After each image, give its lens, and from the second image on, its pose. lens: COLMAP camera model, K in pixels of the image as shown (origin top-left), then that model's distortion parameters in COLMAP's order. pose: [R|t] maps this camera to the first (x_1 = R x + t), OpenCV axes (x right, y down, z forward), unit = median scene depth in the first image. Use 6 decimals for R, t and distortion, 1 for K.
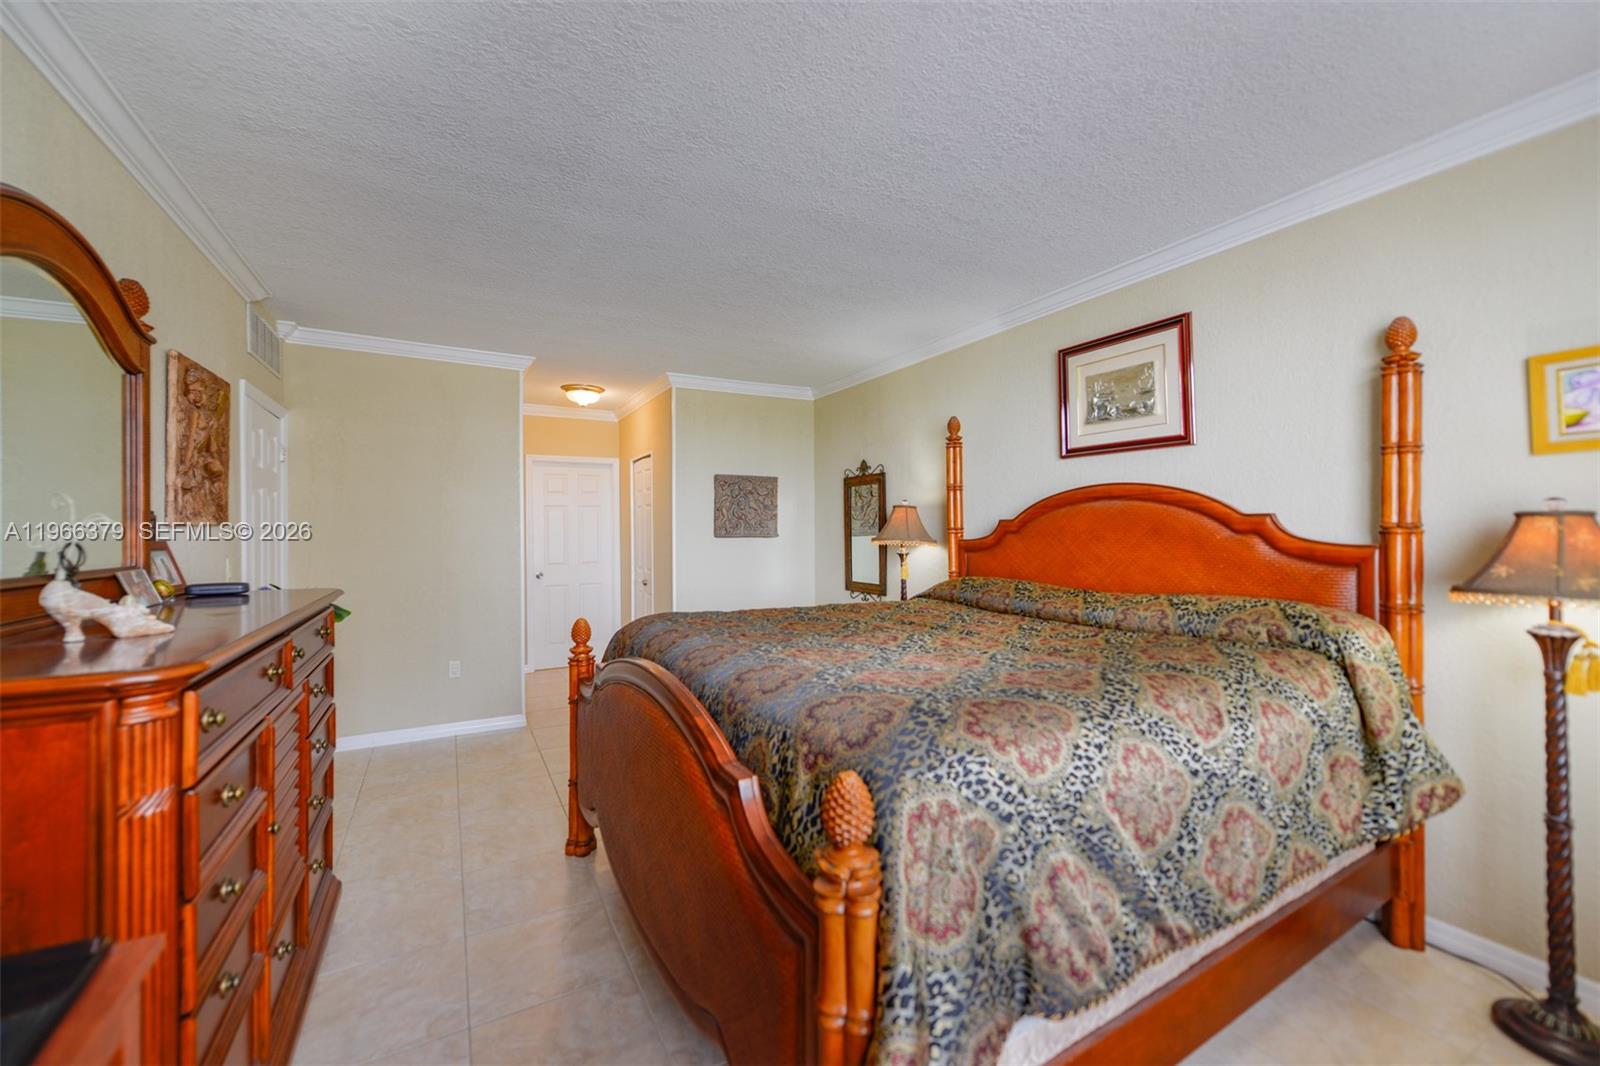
lens RADIAL K [[639.9, 0, 790.6], [0, 639.9, 529.8], [0, 0, 1]] dist [0.003995, -0.002563]
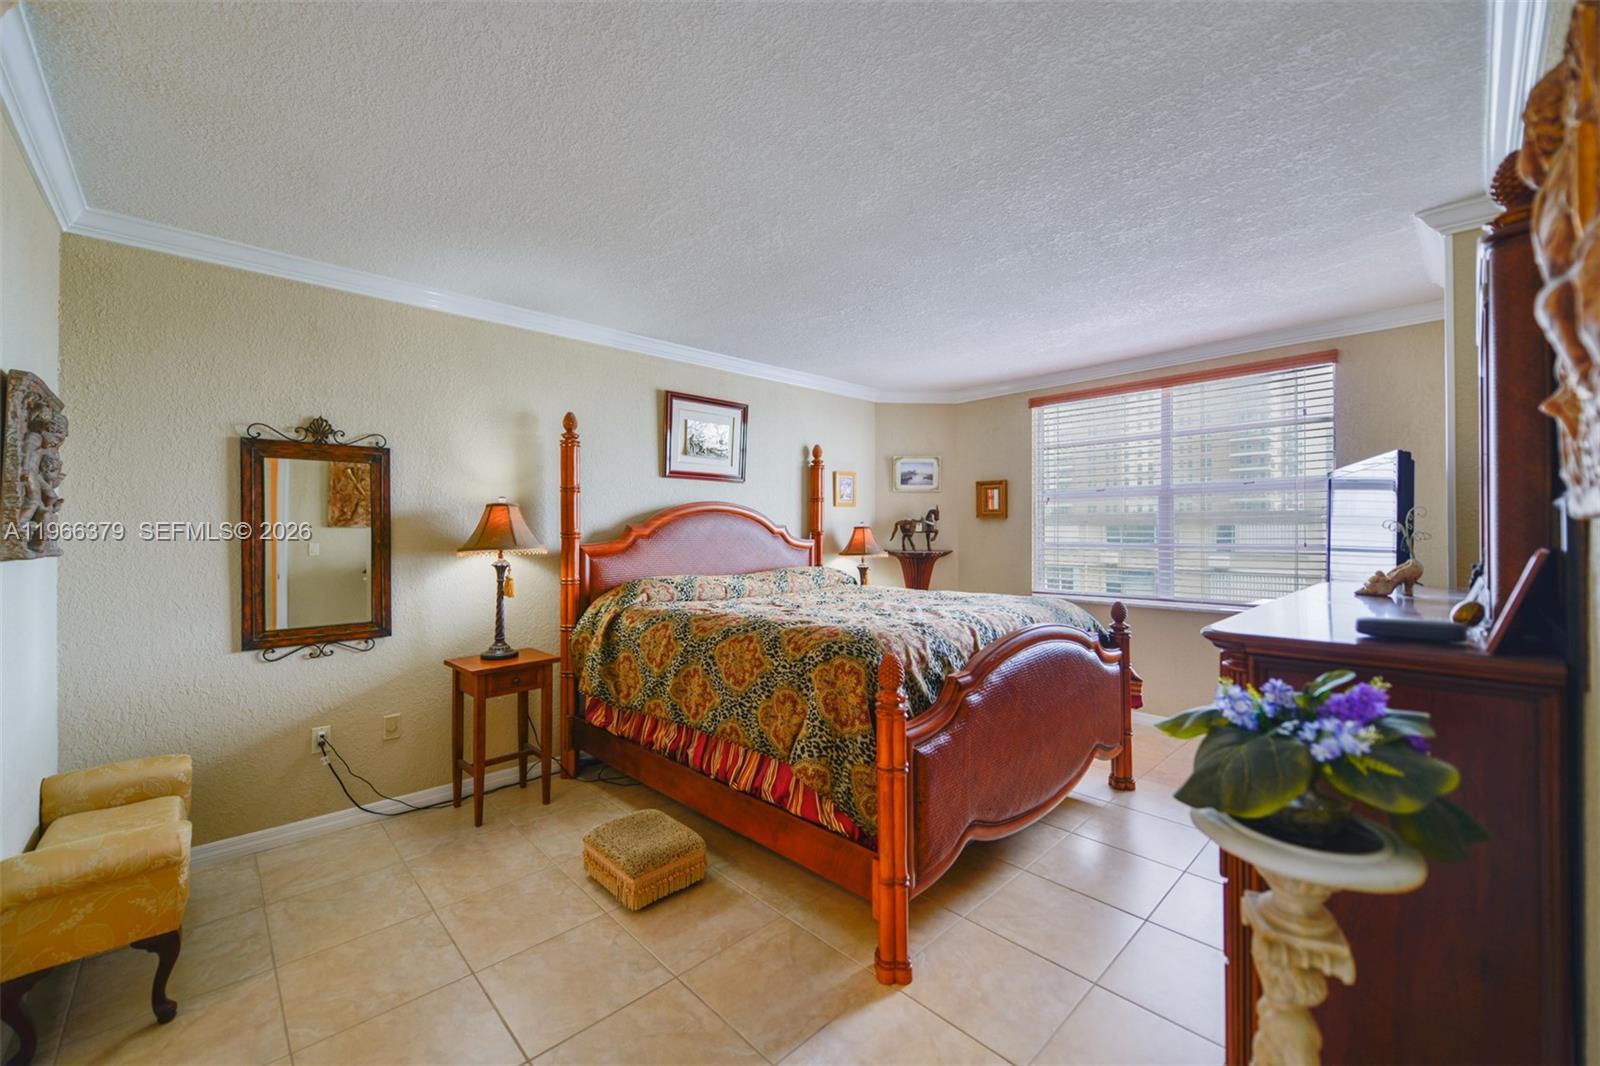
lens RADIAL K [[639.9, 0, 783.0], [0, 639.9, 528.3], [0, 0, 1]] dist [0.003995, -0.002563]
pose [[-0.266730, 0.008328, 0.963735, -0.724230], [0.003869, 0.999964, -0.007571, -0.000937], [-0.963764, 0.001709, -0.266753, 0.956585]]
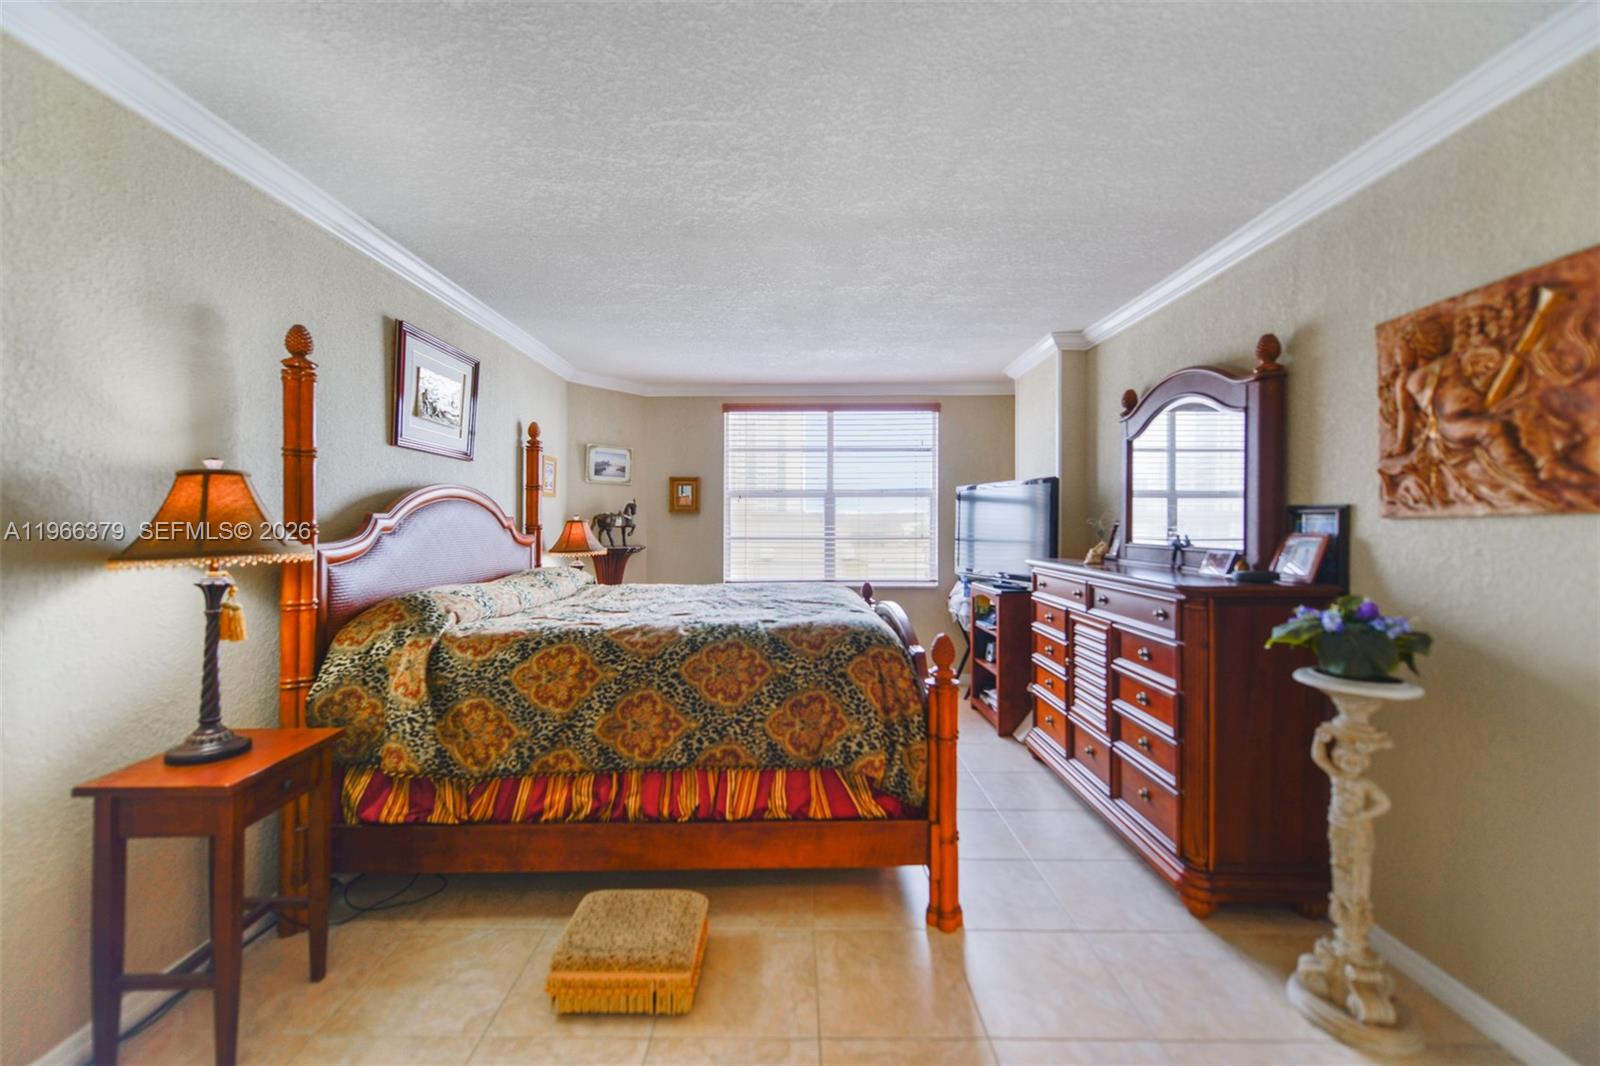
lens RADIAL K [[639.9, 0, 801.9], [0, 639.9, 528.6], [0, 0, 1]] dist [0.003995, -0.002563]
pose [[-0.887720, 0.002696, 0.460376, -0.395750], [0.003678, 0.999992, 0.001237, 0.001565], [-0.460369, 0.002791, -0.887723, 1.303633]]
